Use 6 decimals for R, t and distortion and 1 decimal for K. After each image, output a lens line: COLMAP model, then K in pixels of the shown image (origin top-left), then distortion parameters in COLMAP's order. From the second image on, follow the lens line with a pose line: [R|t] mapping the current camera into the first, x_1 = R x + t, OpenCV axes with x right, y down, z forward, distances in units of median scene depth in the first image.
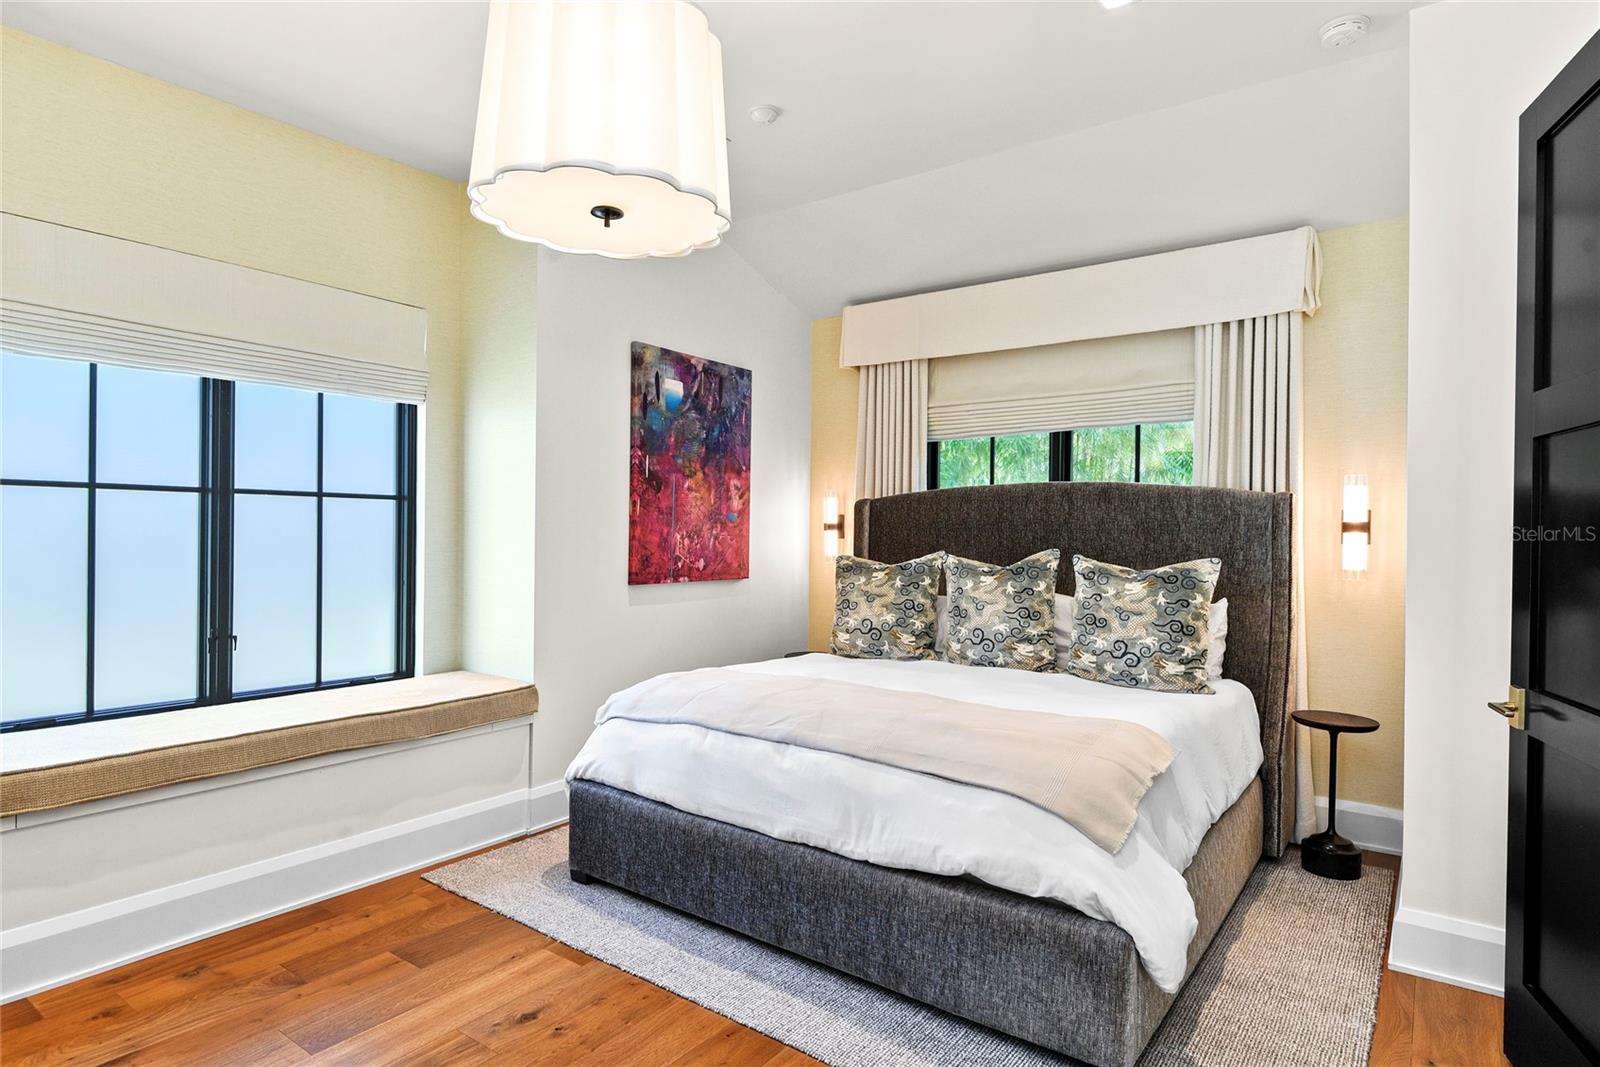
lens RADIAL K [[865.3, 0, 800.0], [0, 865.3, 533.5], [0, 0, 1]] dist [0.040563, -0.030393]
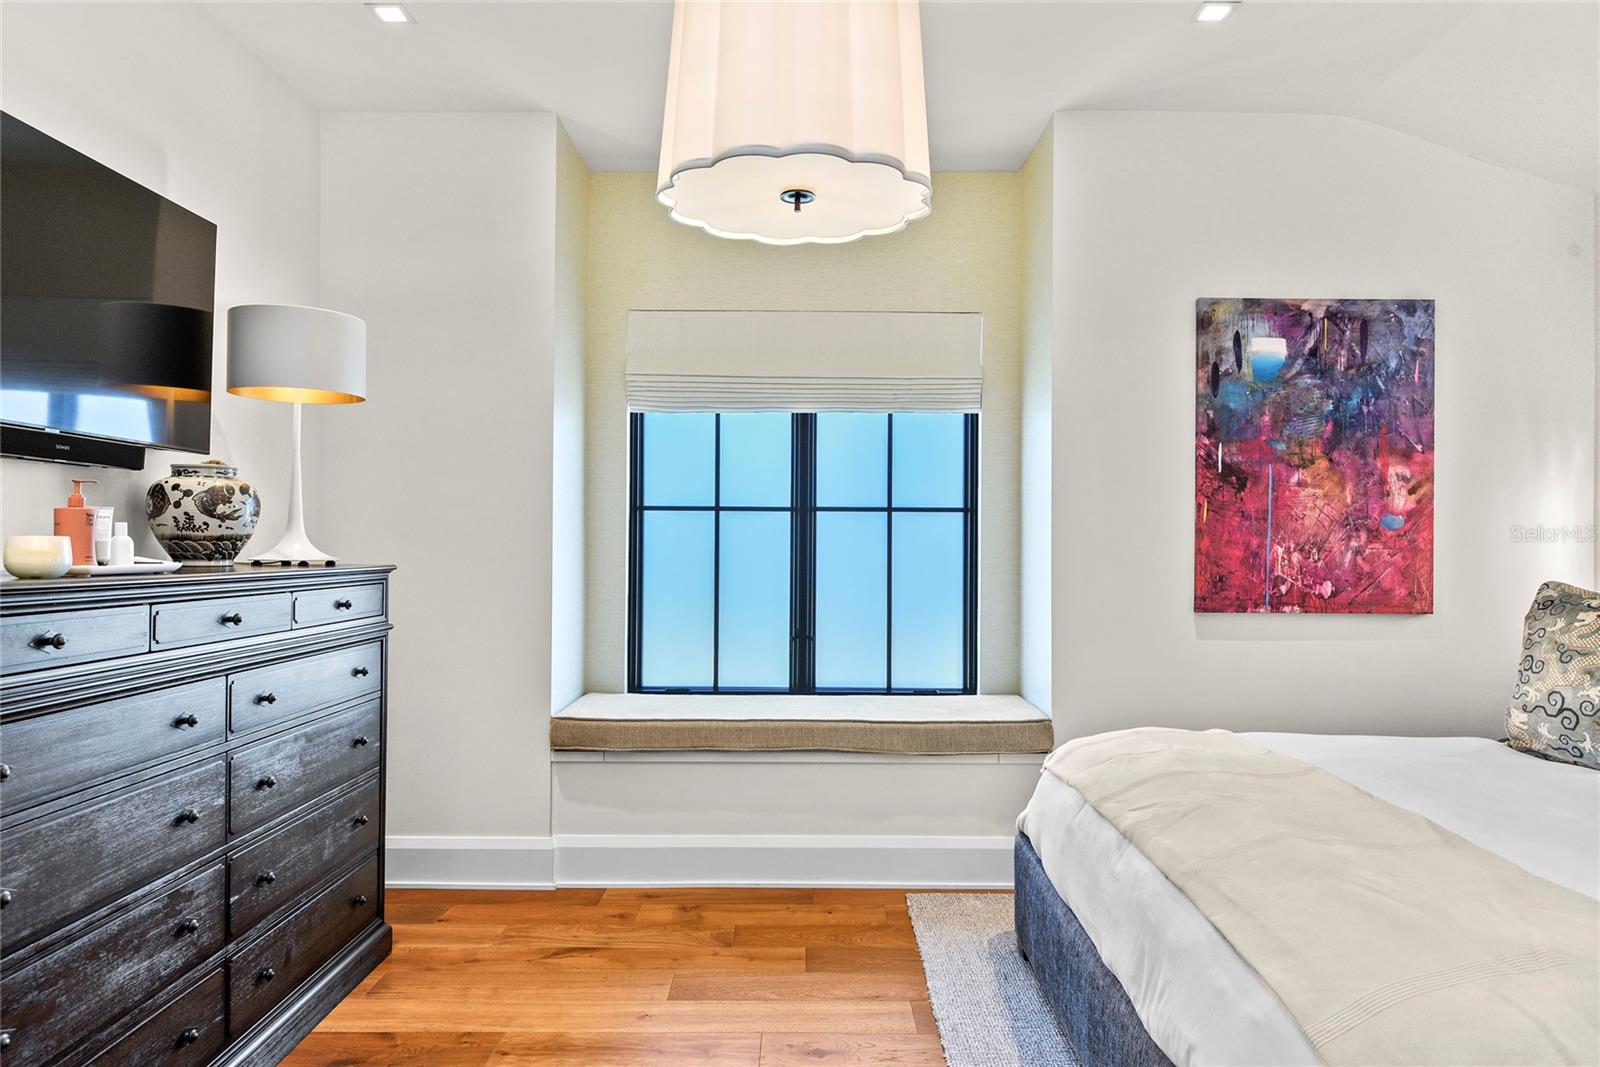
lens RADIAL K [[977.5, 0, 800.0], [0, 977.5, 533.5], [0, 0, 1]] dist [0.026090, -0.003841]
pose [[0.596000, -0.014065, -0.802861, 0.298694], [-0.000485, 0.999840, -0.017876, 0.004902], [0.802984, 0.011044, 0.595898, 0.189212]]
